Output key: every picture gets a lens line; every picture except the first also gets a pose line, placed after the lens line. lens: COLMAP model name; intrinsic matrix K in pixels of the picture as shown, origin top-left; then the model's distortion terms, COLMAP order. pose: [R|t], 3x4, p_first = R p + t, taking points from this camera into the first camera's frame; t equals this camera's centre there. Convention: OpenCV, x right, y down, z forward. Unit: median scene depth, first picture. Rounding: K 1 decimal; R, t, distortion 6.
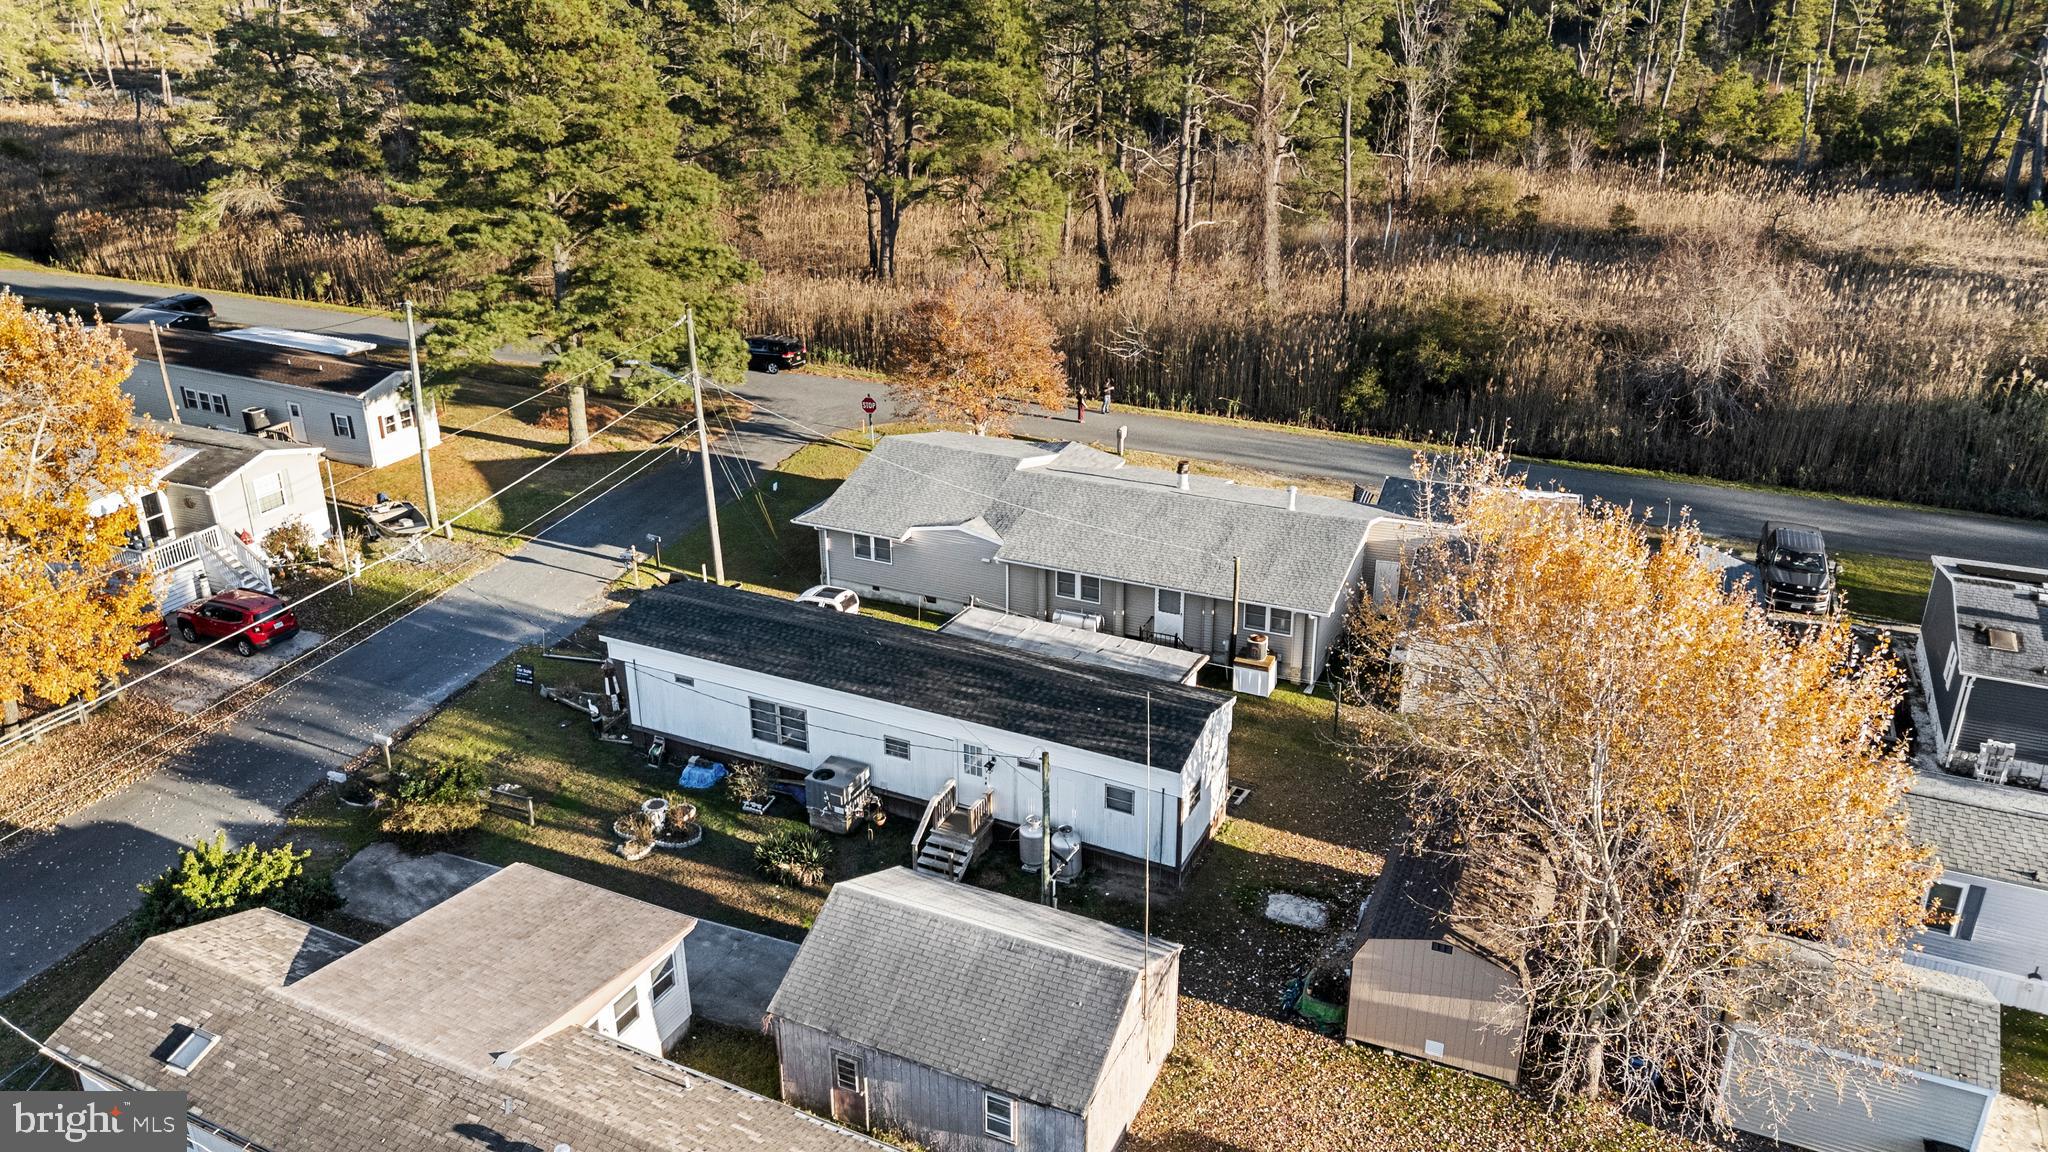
lens RADIAL K [[1514.5, 0, 1014.3], [0, 1514.5, 574.9], [0, 0, 1]] dist [0.075170, -0.066481]
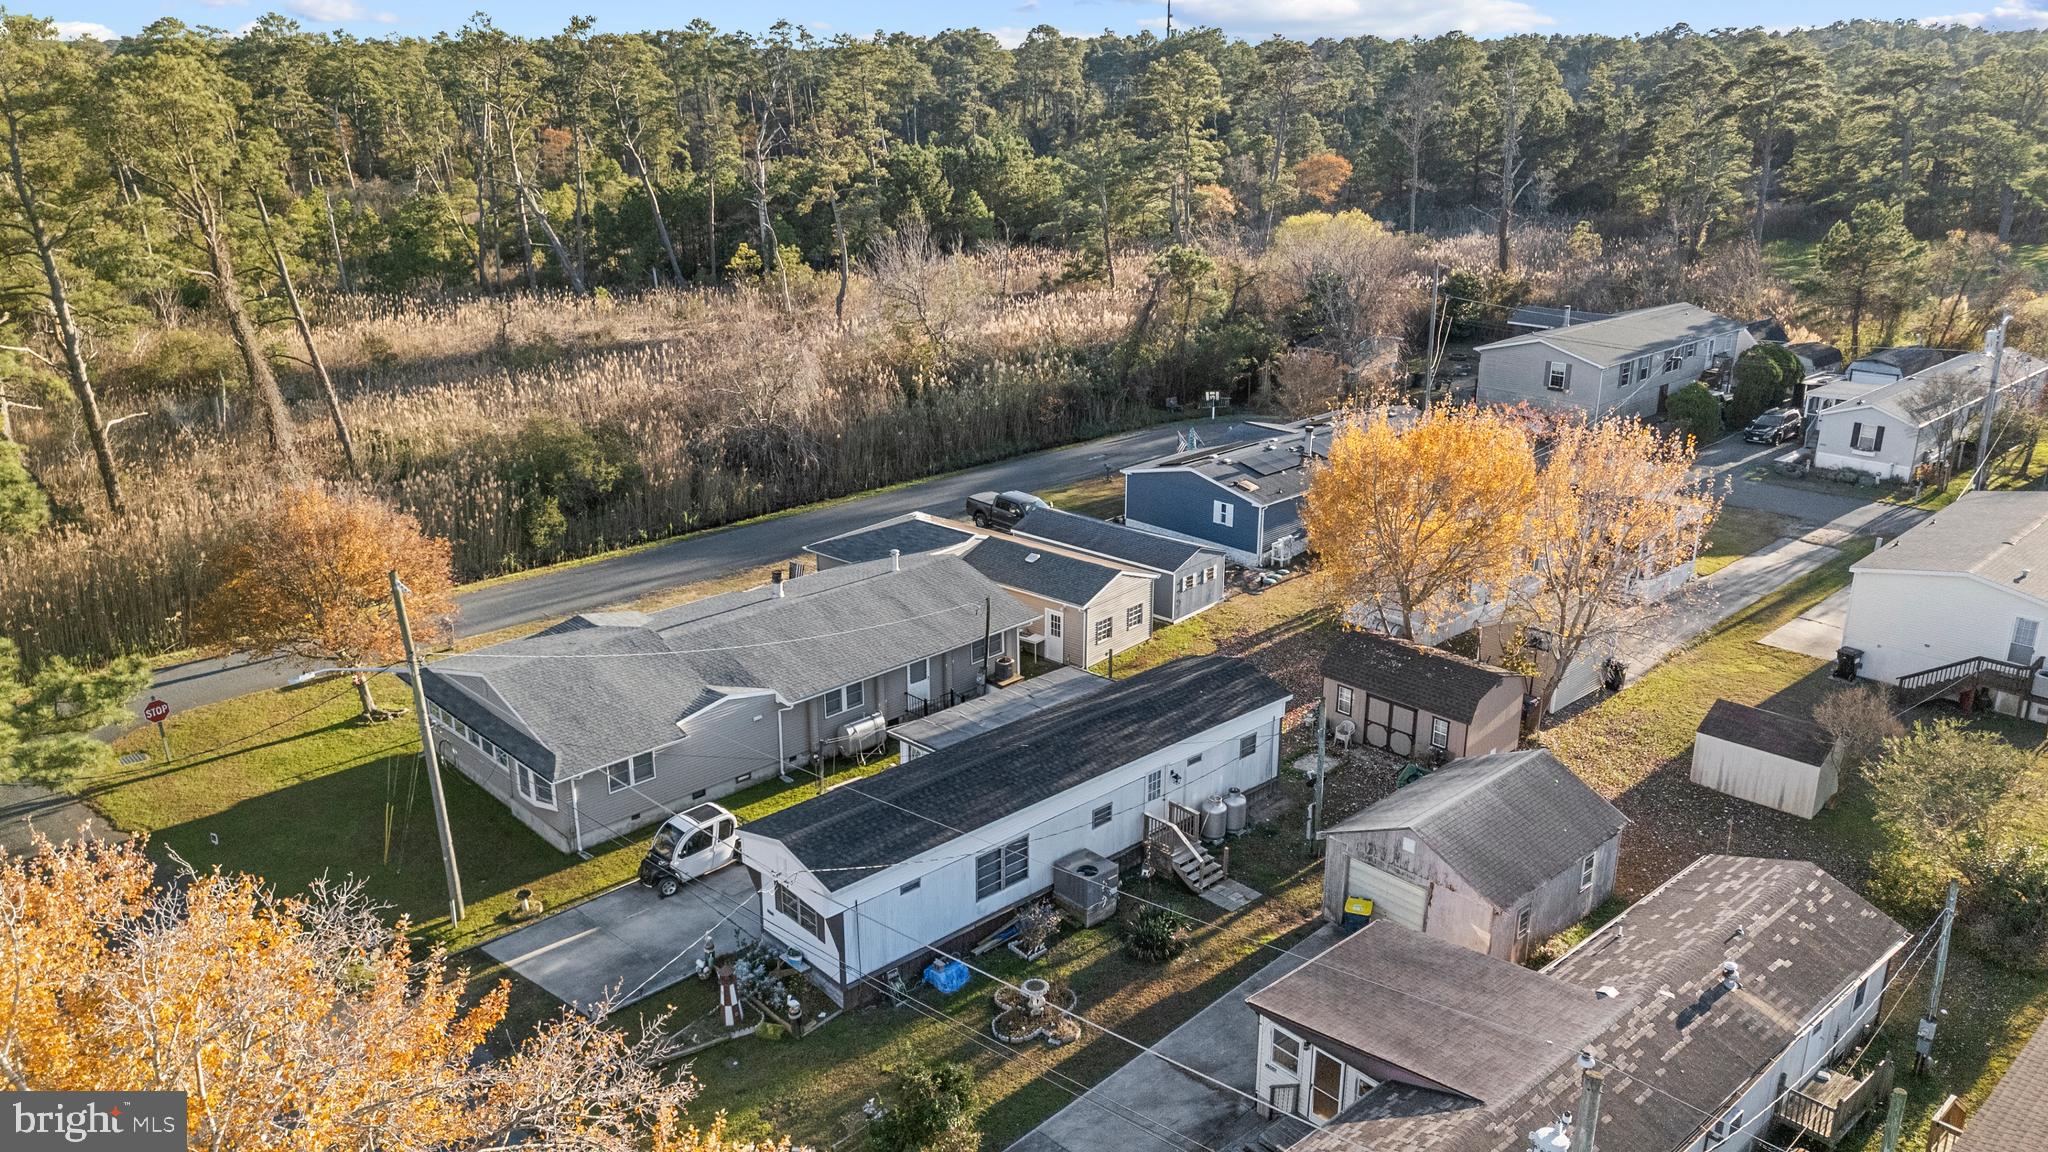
lens RADIAL K [[1514.5, 0, 1019.0], [0, 1514.5, 578.8], [0, 0, 1]] dist [0.075170, -0.066481]
pose [[0.376708, -0.301578, 0.875866, -0.910579], [0.376808, 0.913648, 0.152523, -0.206159], [-0.846231, 0.272577, 0.457815, 0.479830]]
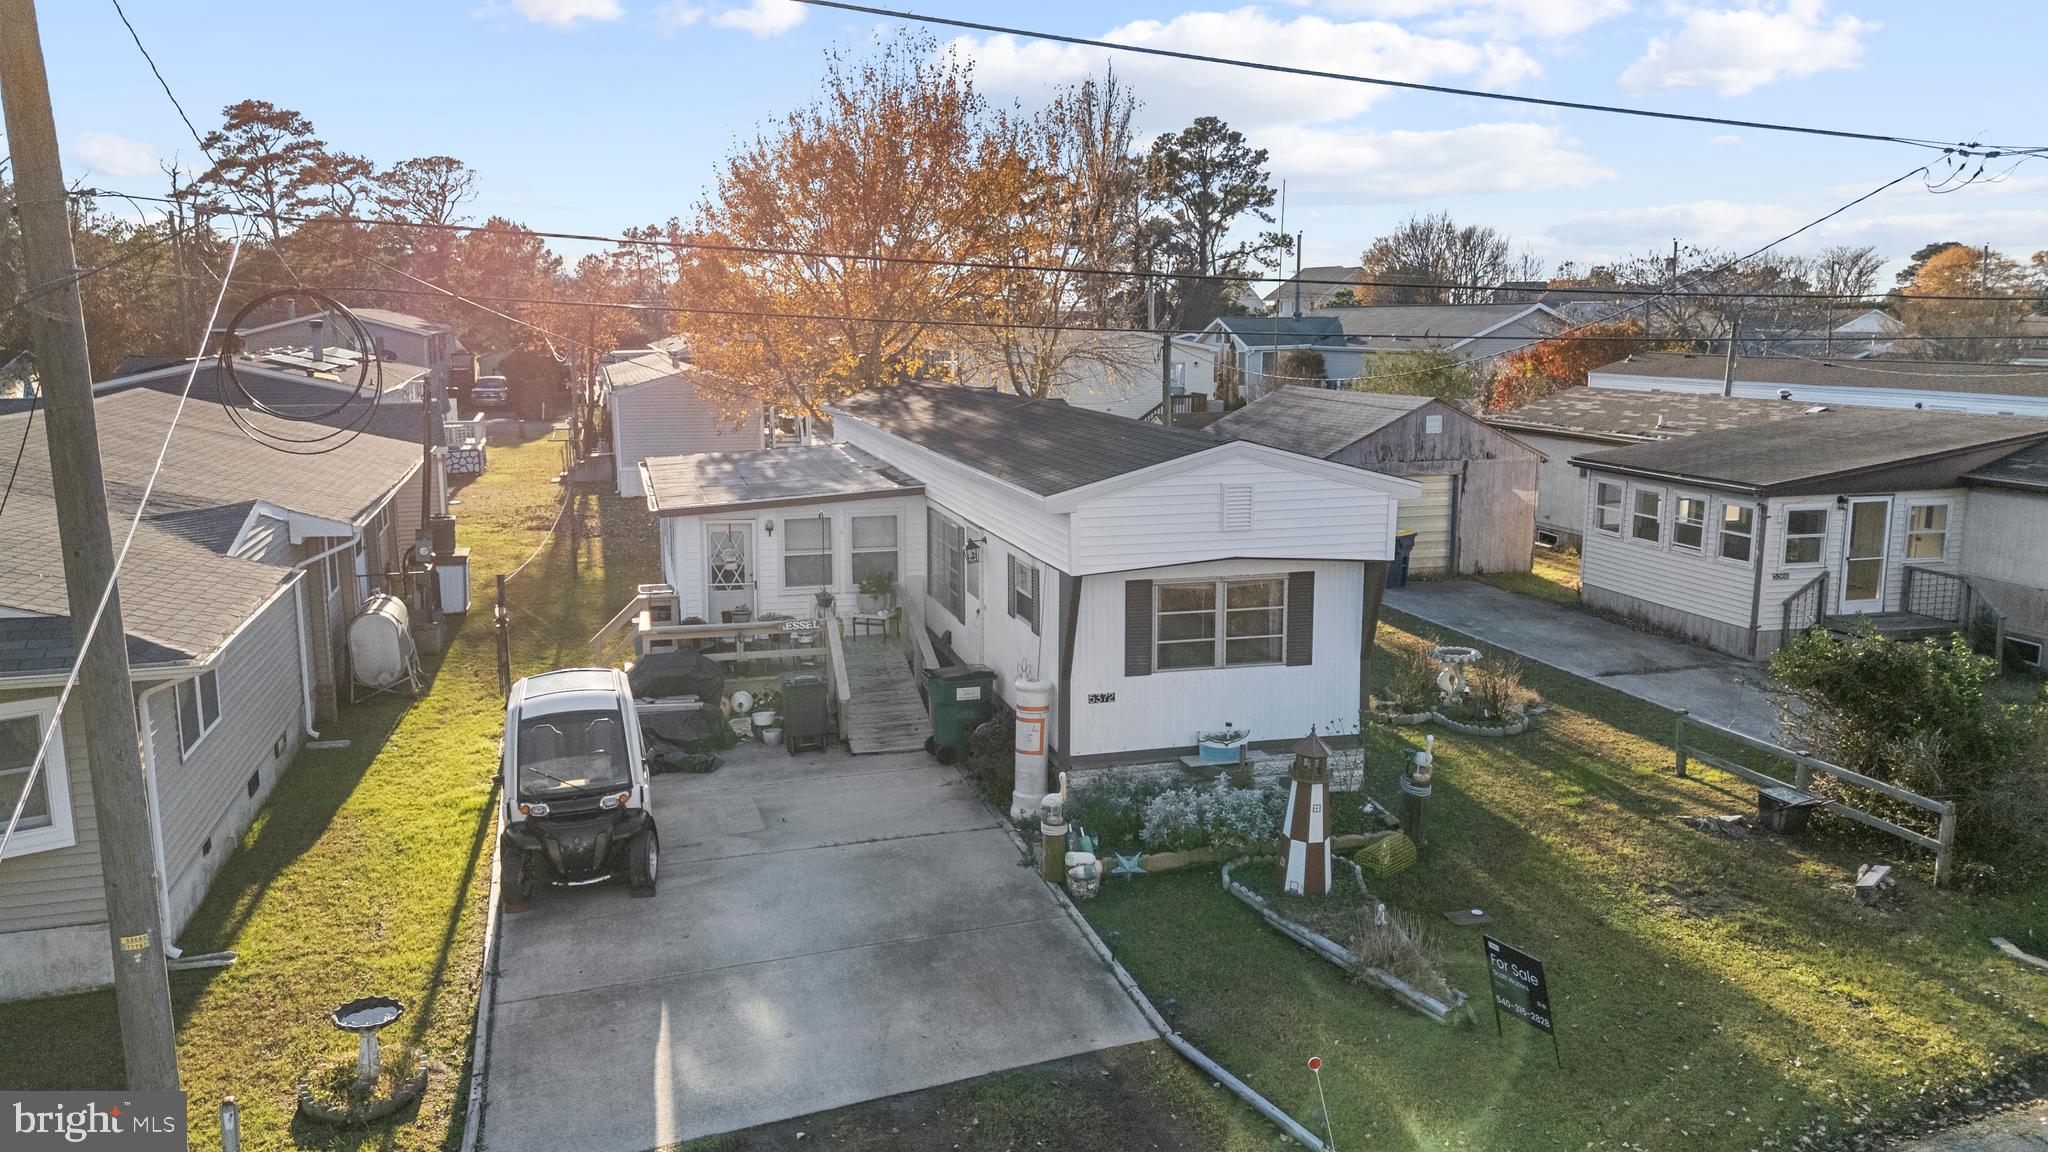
lens RADIAL K [[1514.5, 0, 1028.3], [0, 1514.5, 585.6], [0, 0, 1]] dist [0.075170, -0.066481]
pose [[-0.655412, -0.127055, 0.744508, -0.494682], [0.313453, 0.851087, 0.421185, -0.131168], [-0.687155, 0.509418, -0.517987, 1.273866]]
